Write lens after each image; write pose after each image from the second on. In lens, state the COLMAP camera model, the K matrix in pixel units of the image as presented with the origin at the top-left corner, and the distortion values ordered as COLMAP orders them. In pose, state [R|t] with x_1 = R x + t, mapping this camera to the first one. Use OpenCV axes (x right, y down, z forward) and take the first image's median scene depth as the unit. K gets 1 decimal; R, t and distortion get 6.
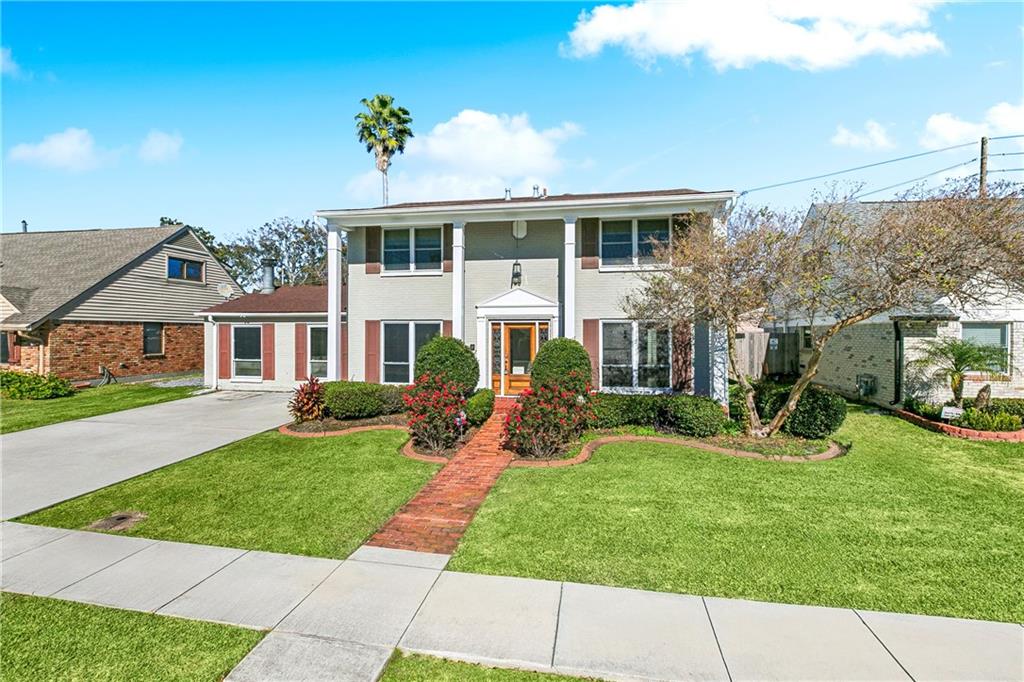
lens RADIAL K [[427.2, 0, 512.0], [0, 427.2, 341.0], [0, 0, 1]] dist [0.000125, 0.000096]
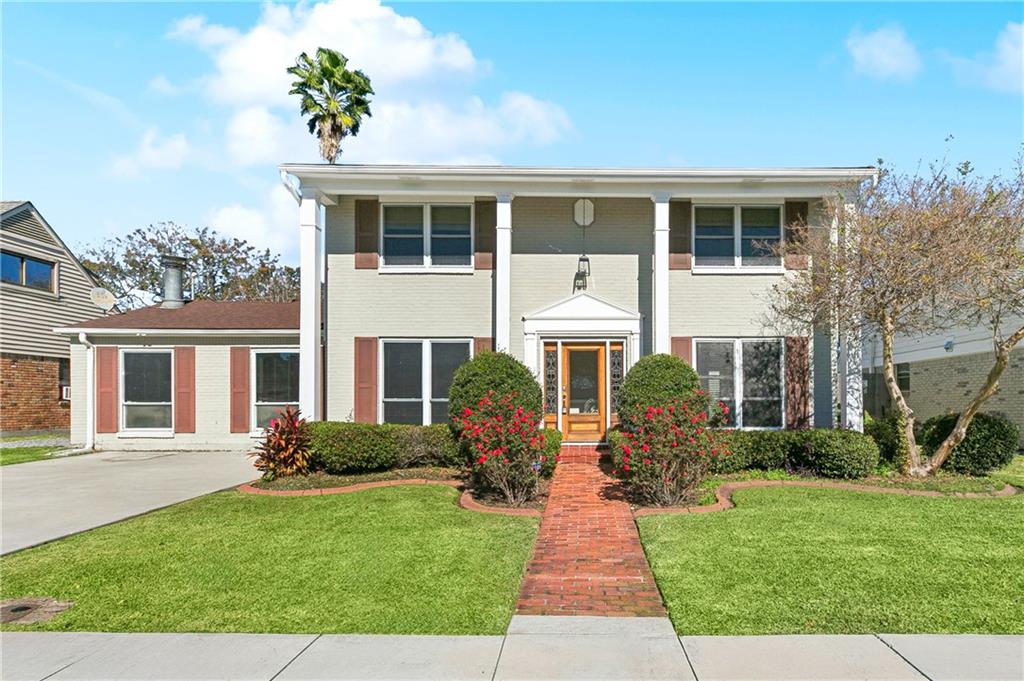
lens RADIAL K [[545.5, 0, 578.3], [0, 545.5, 408.7], [0, 0, 1]] dist [0.000364, -0.000468]
pose [[0.984364, -0.002123, 0.176136, -0.153682], [0.003320, 0.999973, -0.006501, 0.075836], [-0.176118, 0.006984, 0.984344, 0.089195]]
